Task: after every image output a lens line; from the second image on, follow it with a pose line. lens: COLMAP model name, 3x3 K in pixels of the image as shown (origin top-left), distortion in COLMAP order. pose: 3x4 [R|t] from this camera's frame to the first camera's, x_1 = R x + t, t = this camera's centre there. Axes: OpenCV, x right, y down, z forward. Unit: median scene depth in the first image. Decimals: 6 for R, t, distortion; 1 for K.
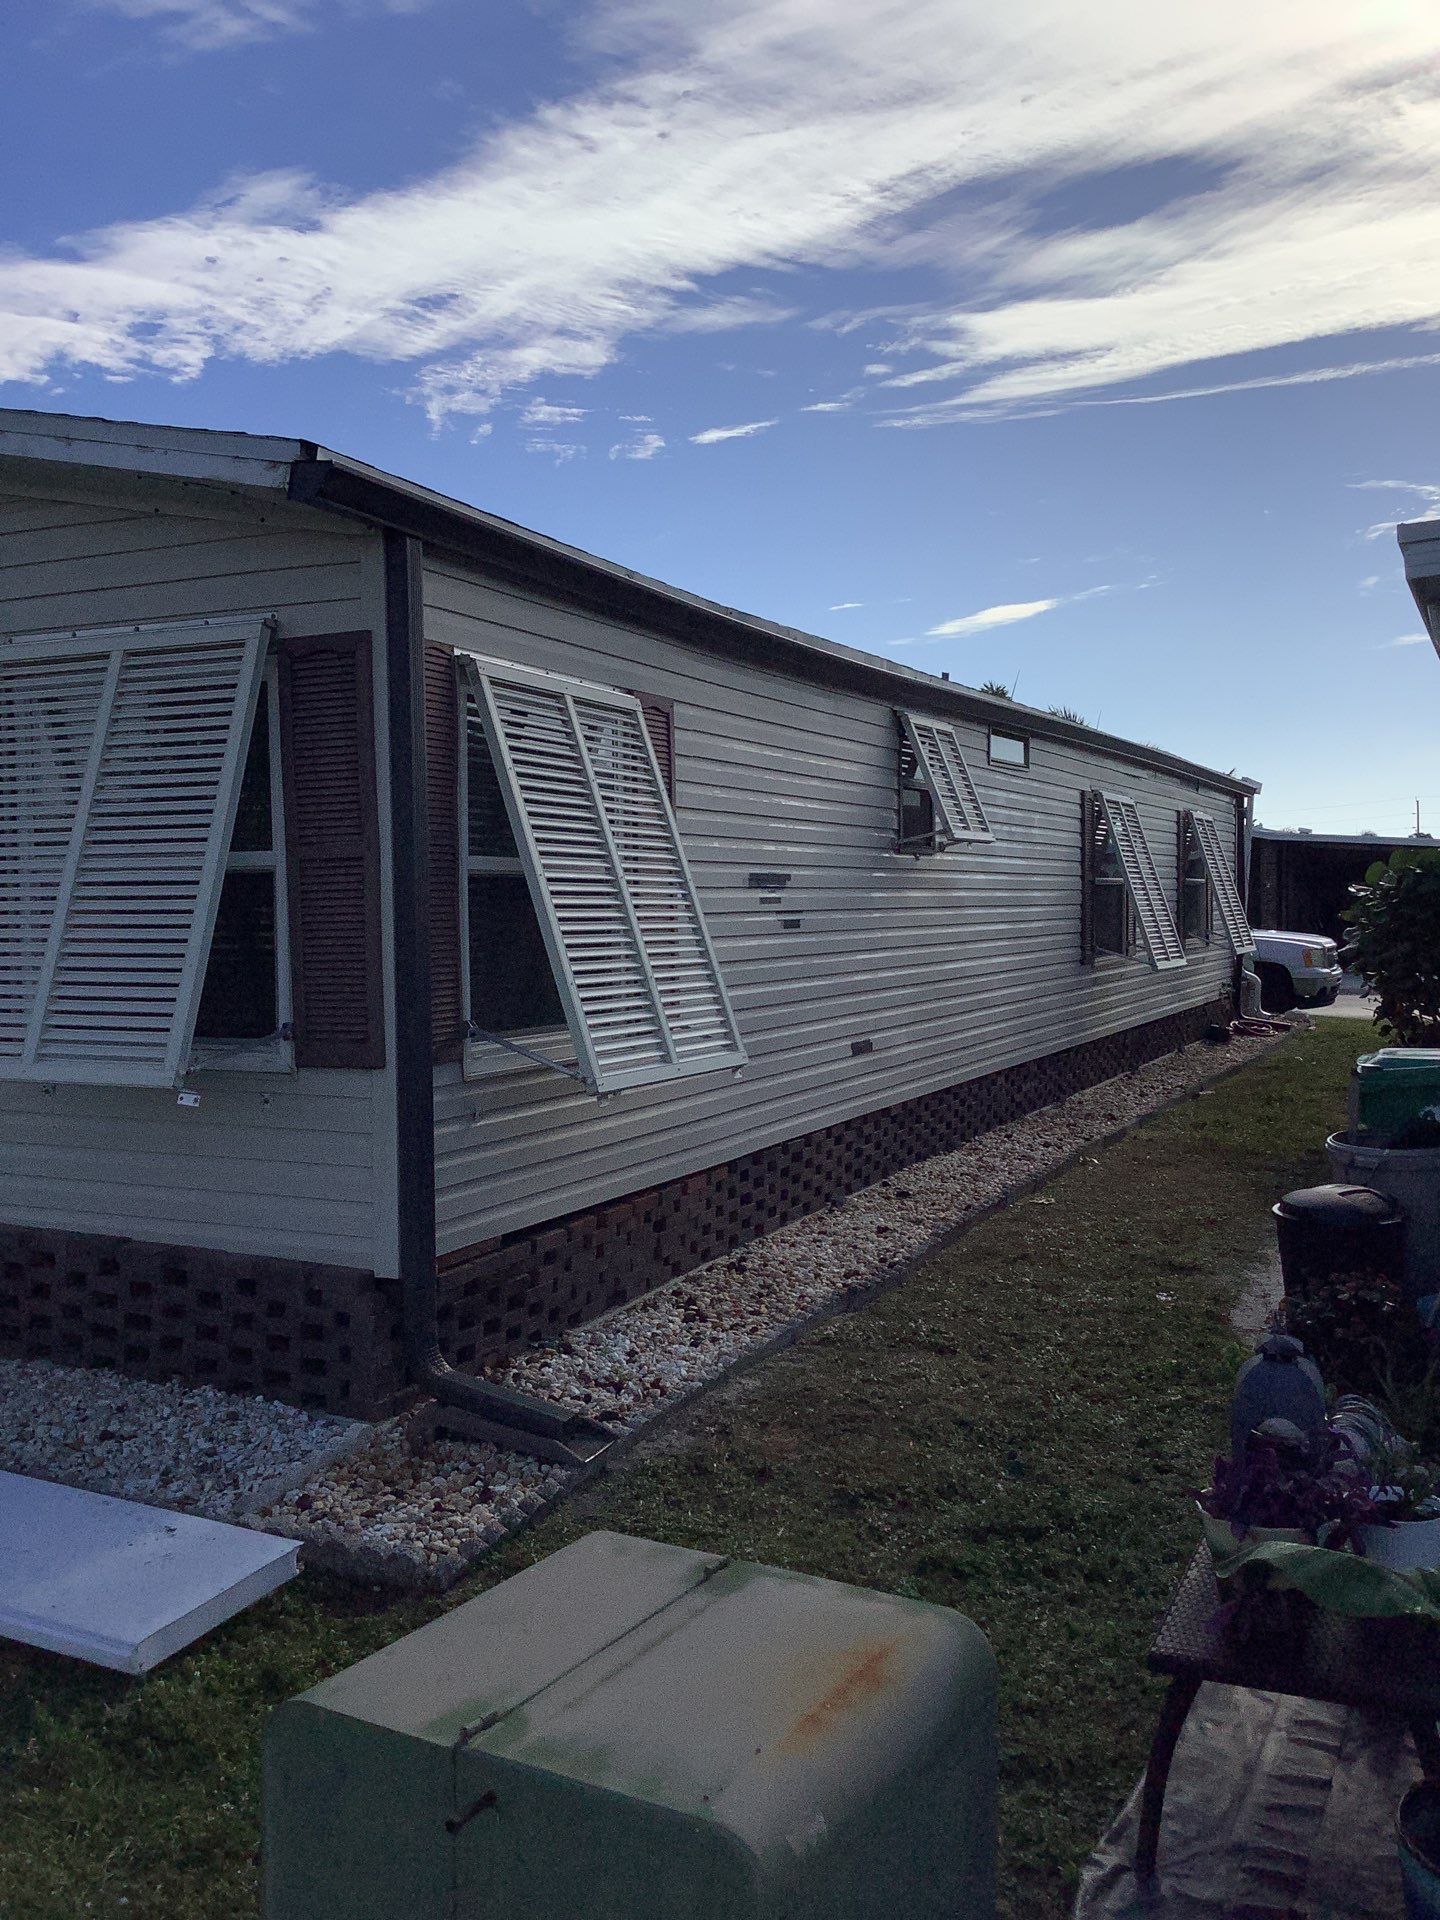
lens RADIAL K [[1749.7, 0, 720.0], [0, 1749.7, 960.0], [0, 0, 1]] dist [0.035515, 0.000250]
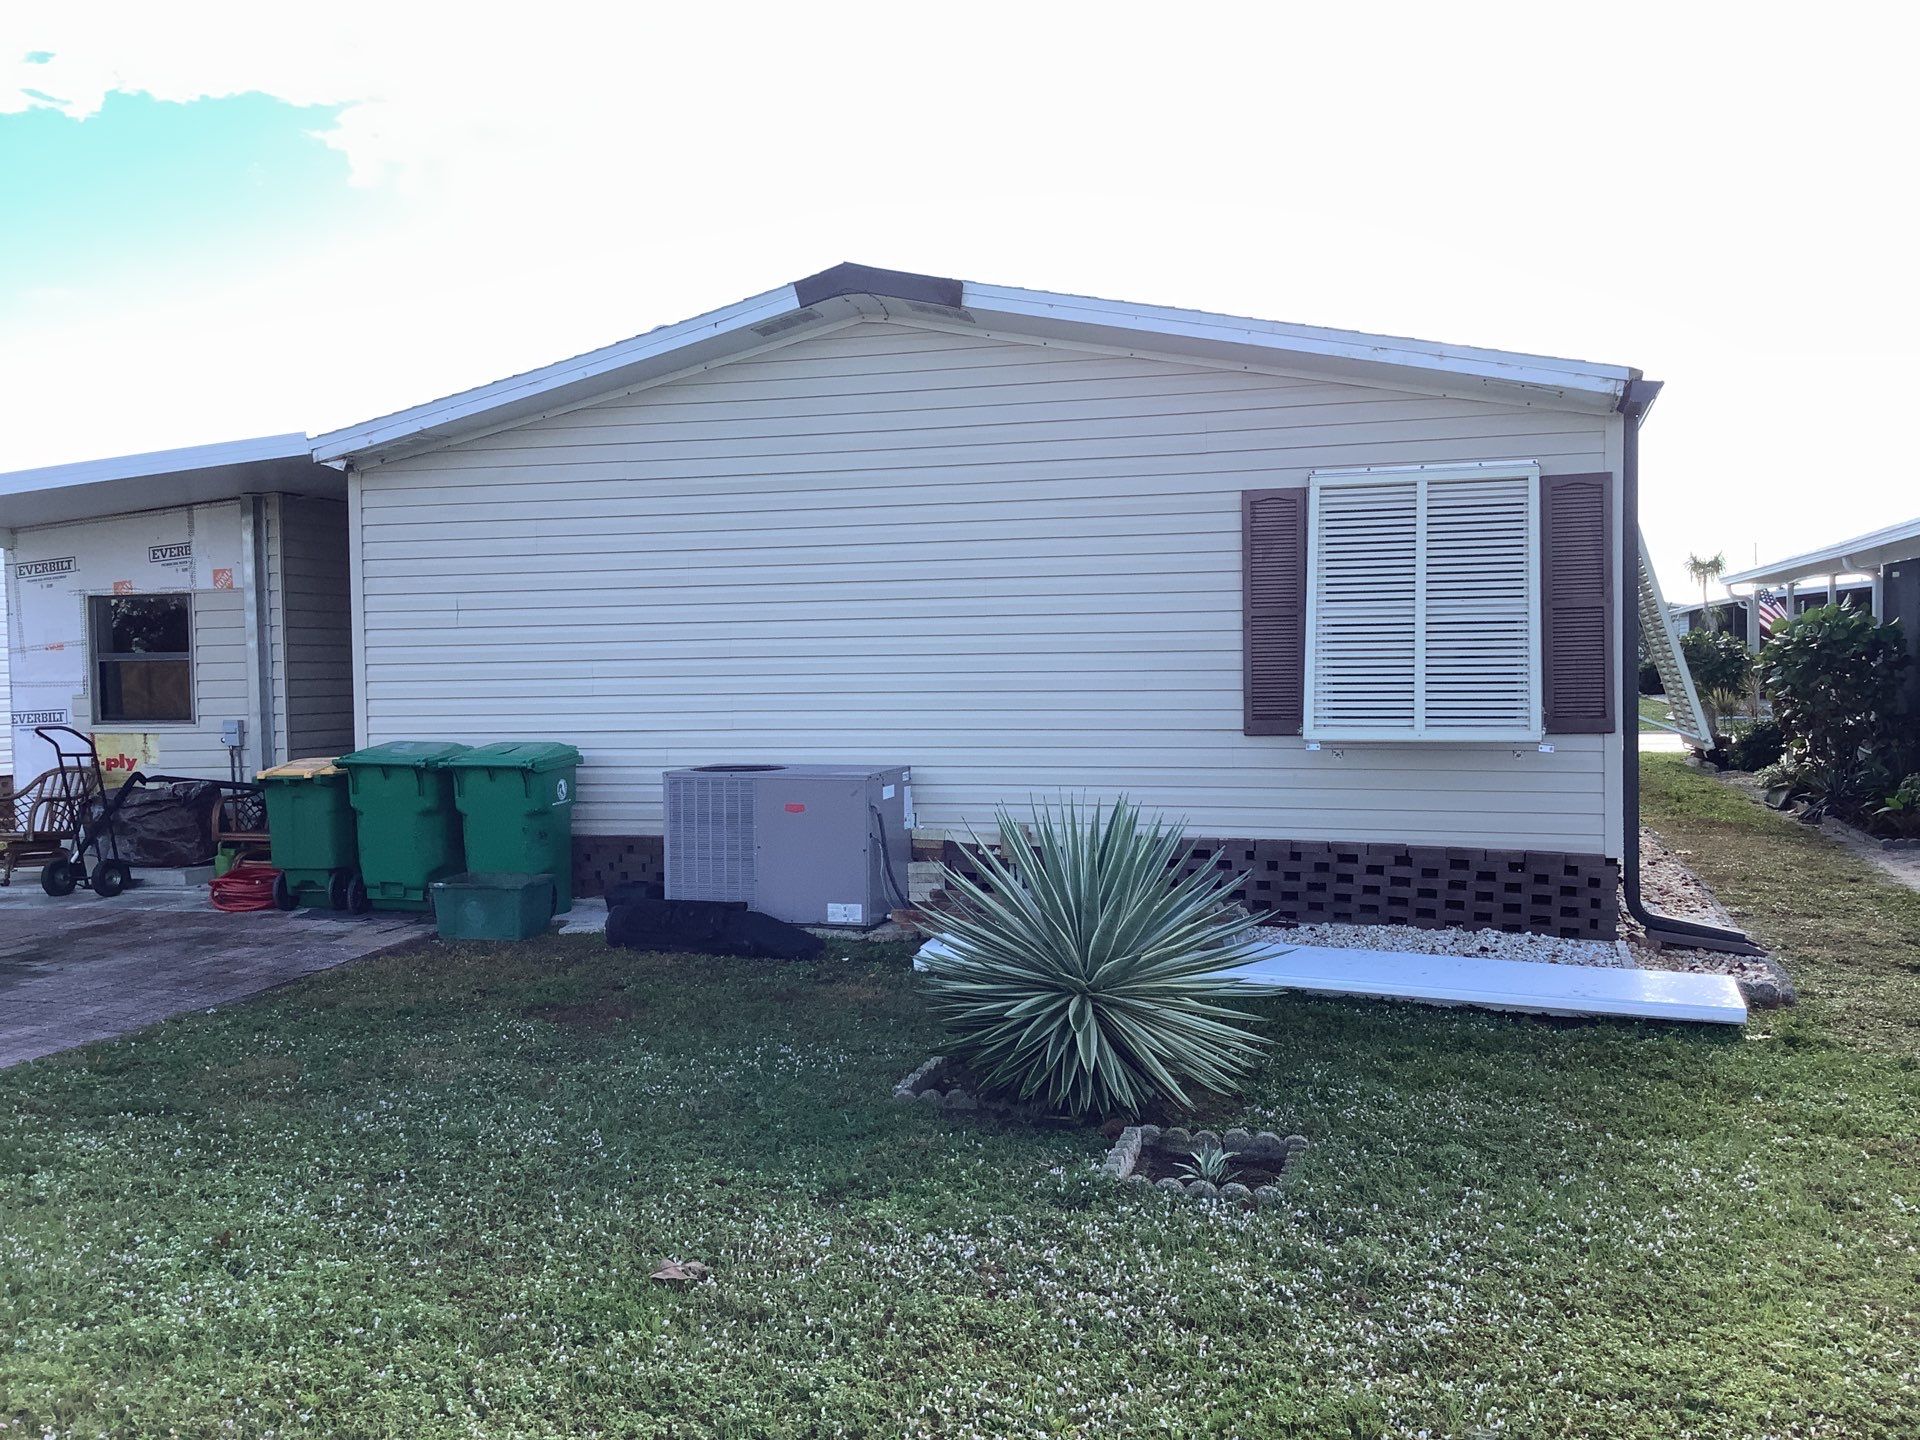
lens RADIAL K [[1749.7, 0, 960.0], [0, 1749.7, 720.0], [0, 0, 1]] dist [0.035515, 0.000250]
pose [[0.989400, -0.004335, 0.145149, -1.038581], [0.004713, 0.999986, -0.002261, 0.049291], [-0.145137, 0.002922, 0.989407, -0.567278]]
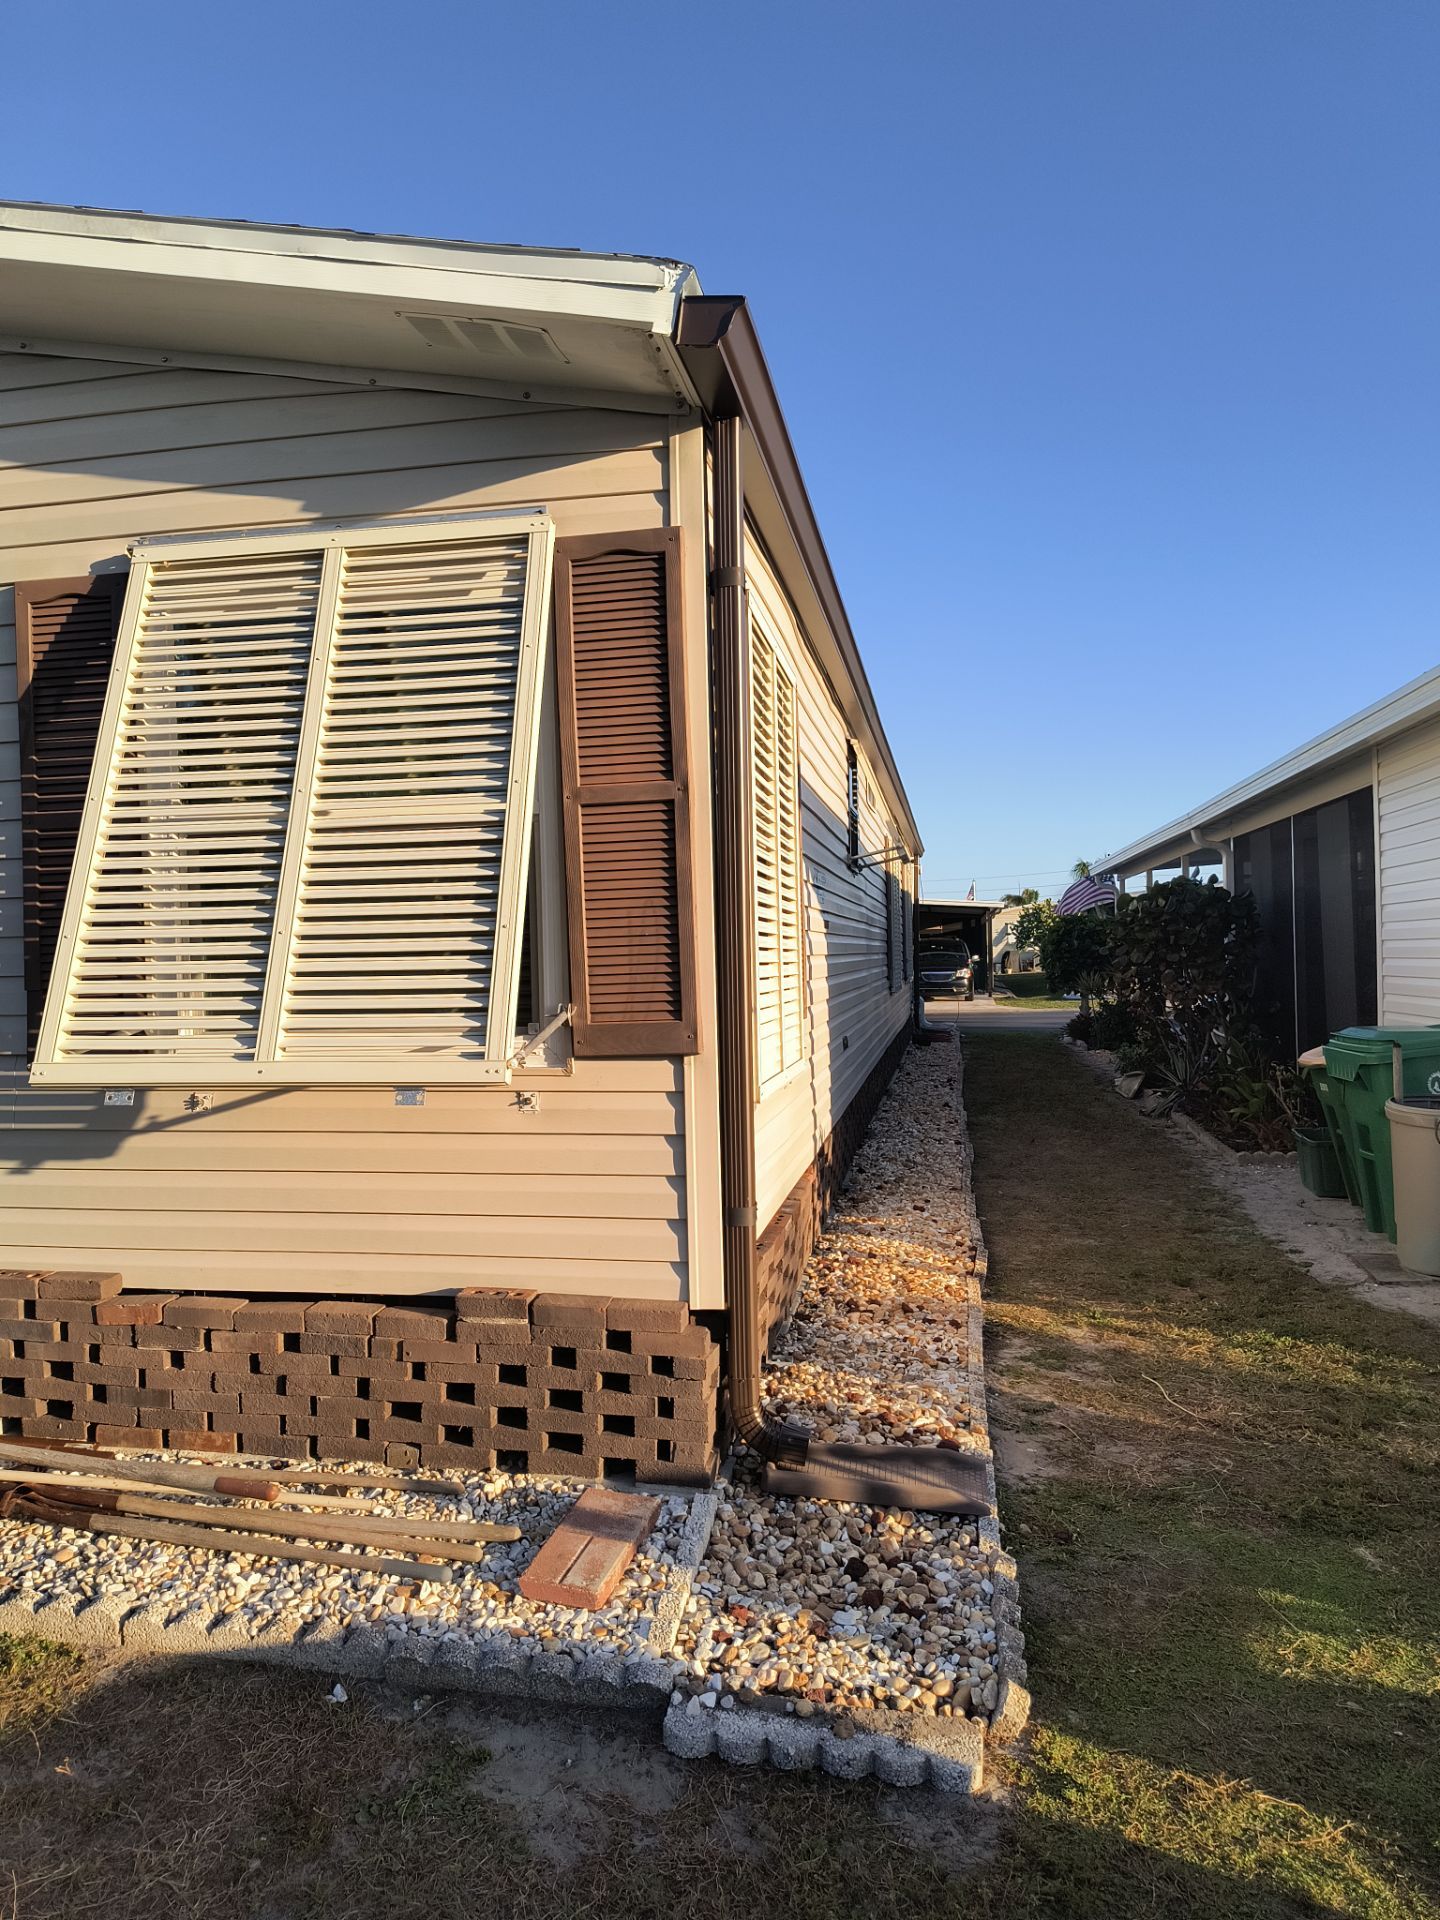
lens RADIAL K [[1323.8, 0, 720.0], [0, 1323.8, 960.0], [0, 0, 1]] dist [-0.000545, -0.000358]
pose [[0.968181, -0.011691, 0.249976, -0.334141], [0.021415, 0.999115, -0.036215, 0.038625], [-0.249332, 0.040415, 0.967574, 0.382237]]
